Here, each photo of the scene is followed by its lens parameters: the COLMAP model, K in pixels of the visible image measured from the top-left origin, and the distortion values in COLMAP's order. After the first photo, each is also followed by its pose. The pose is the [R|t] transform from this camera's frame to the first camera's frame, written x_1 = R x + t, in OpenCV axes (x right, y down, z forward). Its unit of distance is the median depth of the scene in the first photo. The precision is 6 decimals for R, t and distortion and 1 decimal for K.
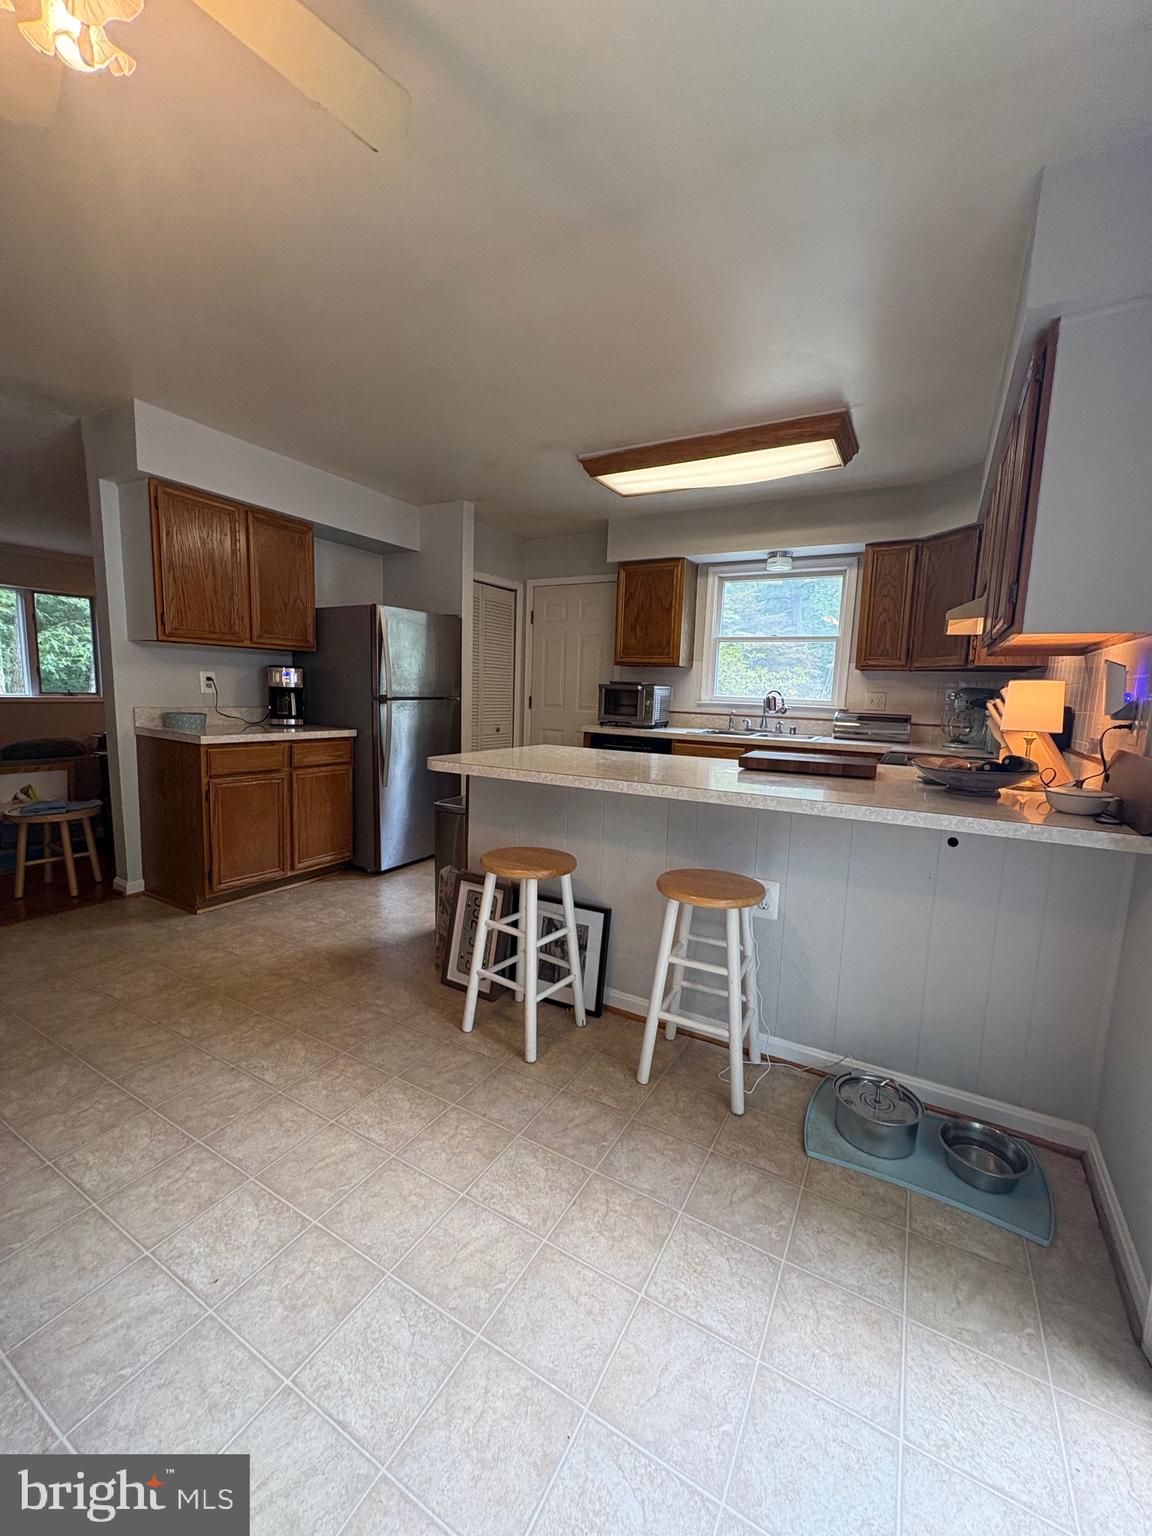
lens RADIAL K [[617.4, 0, 575.9], [0, 617.4, 767.1], [0, 0, 1]] dist [0.000602, 0.000524]
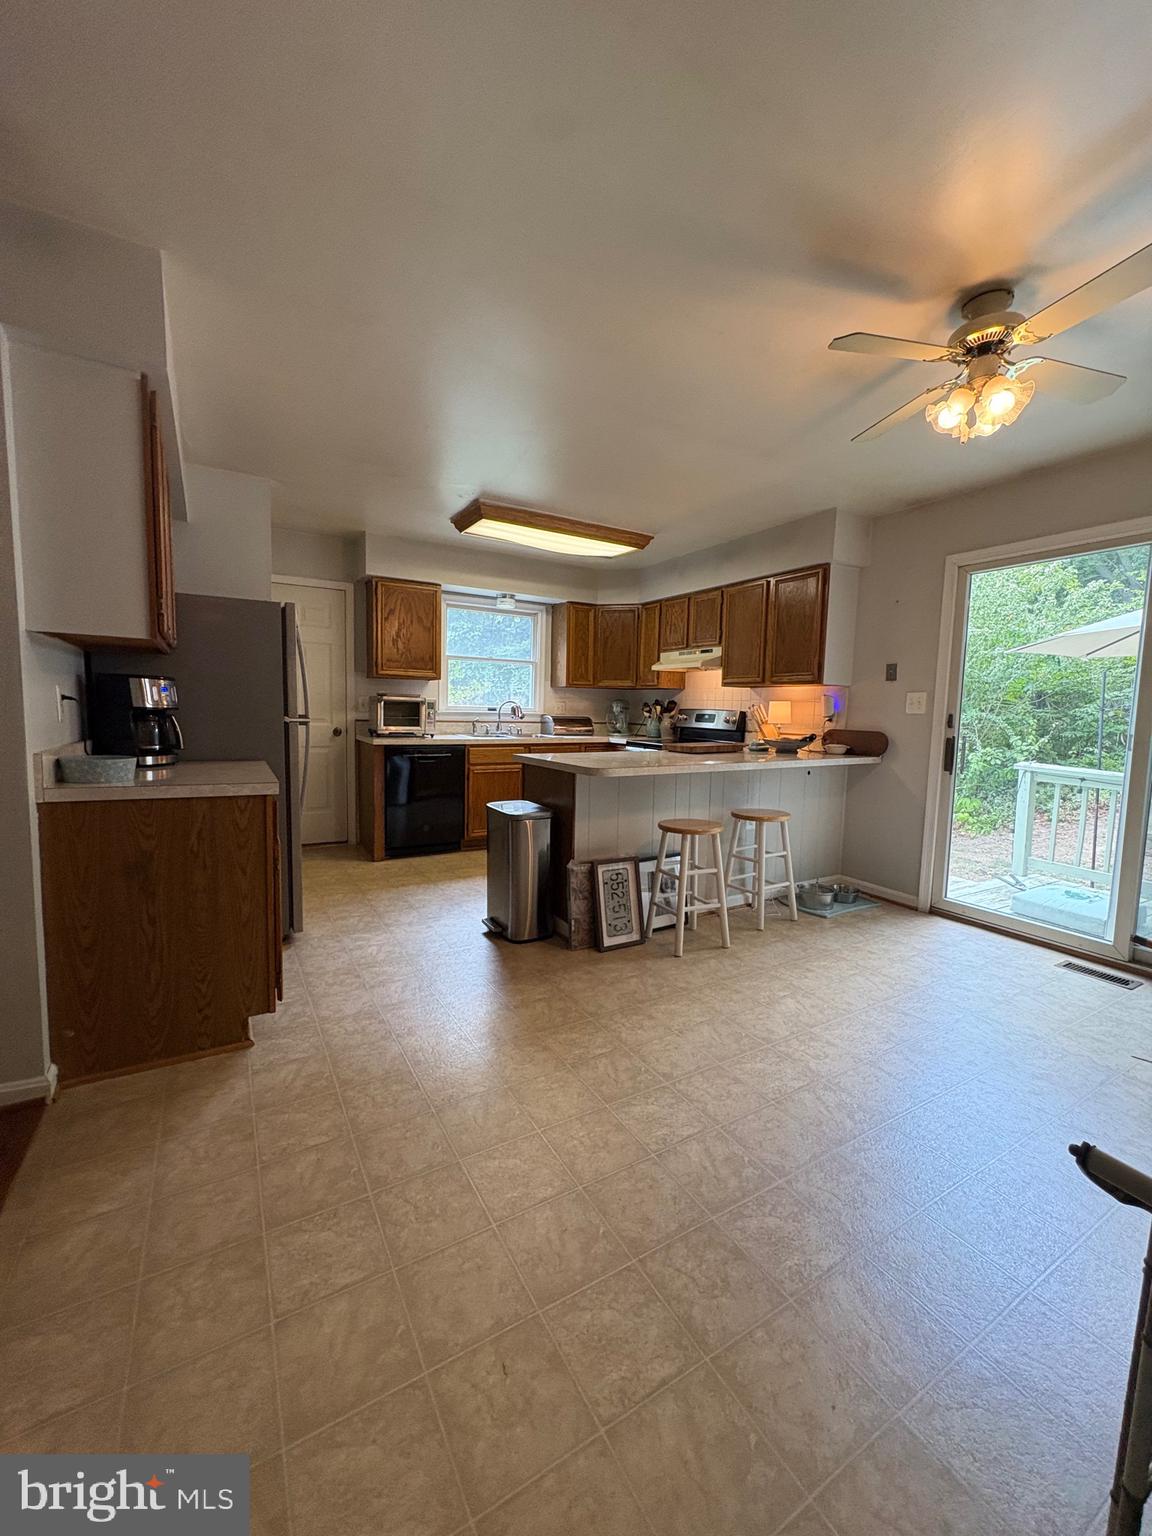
lens RADIAL K [[617.4, 0, 575.7], [0, 617.4, 769.7], [0, 0, 1]] dist [0.000602, 0.000524]
pose [[0.493113, -0.110490, 0.862920, -0.821302], [0.105344, 0.992187, 0.066844, -0.060123], [-0.863564, 0.057942, 0.500900, 0.273222]]
